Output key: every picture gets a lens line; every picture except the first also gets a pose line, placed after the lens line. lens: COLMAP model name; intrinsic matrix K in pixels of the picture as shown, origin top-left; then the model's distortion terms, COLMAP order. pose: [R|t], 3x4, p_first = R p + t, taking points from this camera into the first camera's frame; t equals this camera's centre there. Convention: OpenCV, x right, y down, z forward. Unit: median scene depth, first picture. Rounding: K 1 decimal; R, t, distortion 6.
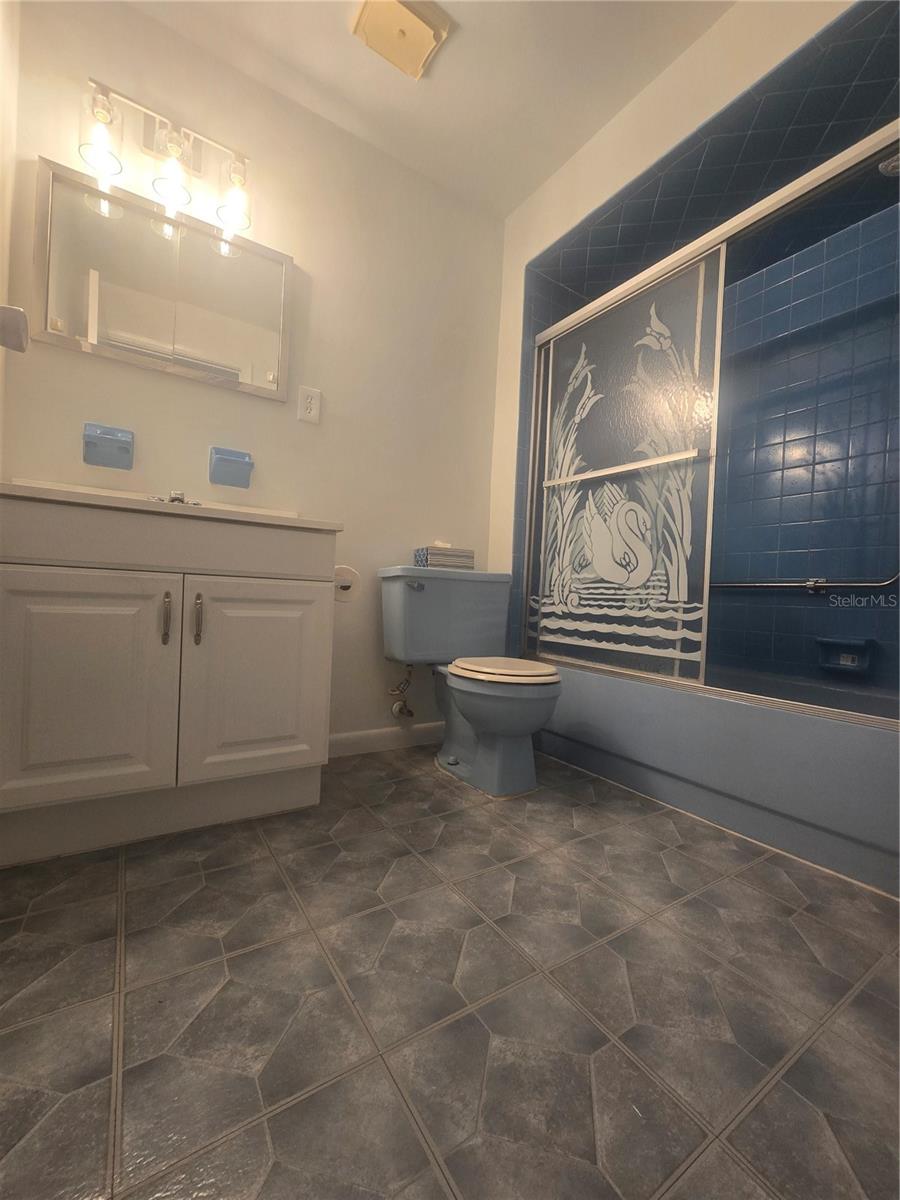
lens RADIAL K [[489.3, 0, 451.0], [0, 489.3, 600.8], [0, 0, 1]] dist [-0.010161, 0.002182]
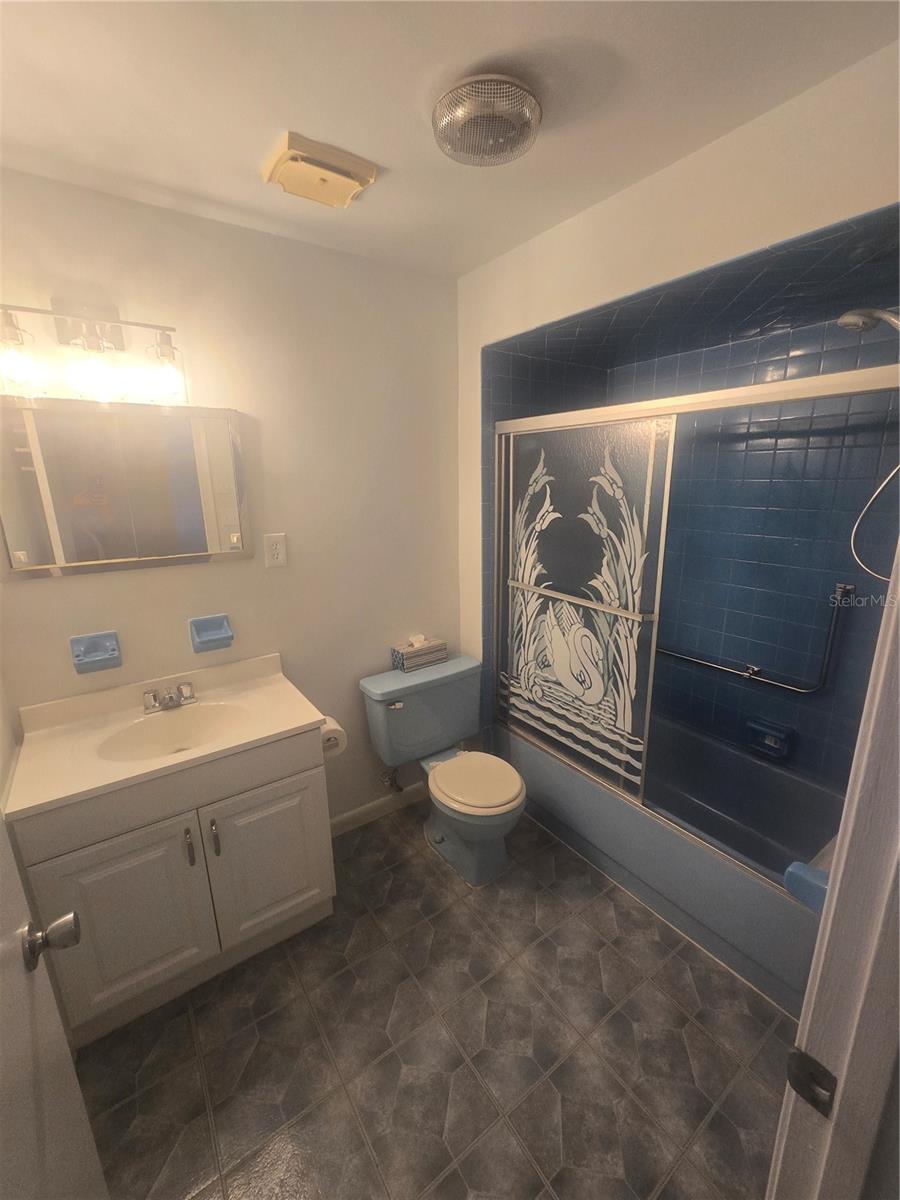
lens RADIAL K [[489.3, 0, 449.5], [0, 489.3, 592.1], [0, 0, 1]] dist [-0.010161, 0.002182]
pose [[0.997495, -0.068972, 0.015711, 0.061100], [0.063603, 0.971685, 0.227558, -0.619483], [-0.030962, -0.225989, 0.973638, -0.035599]]
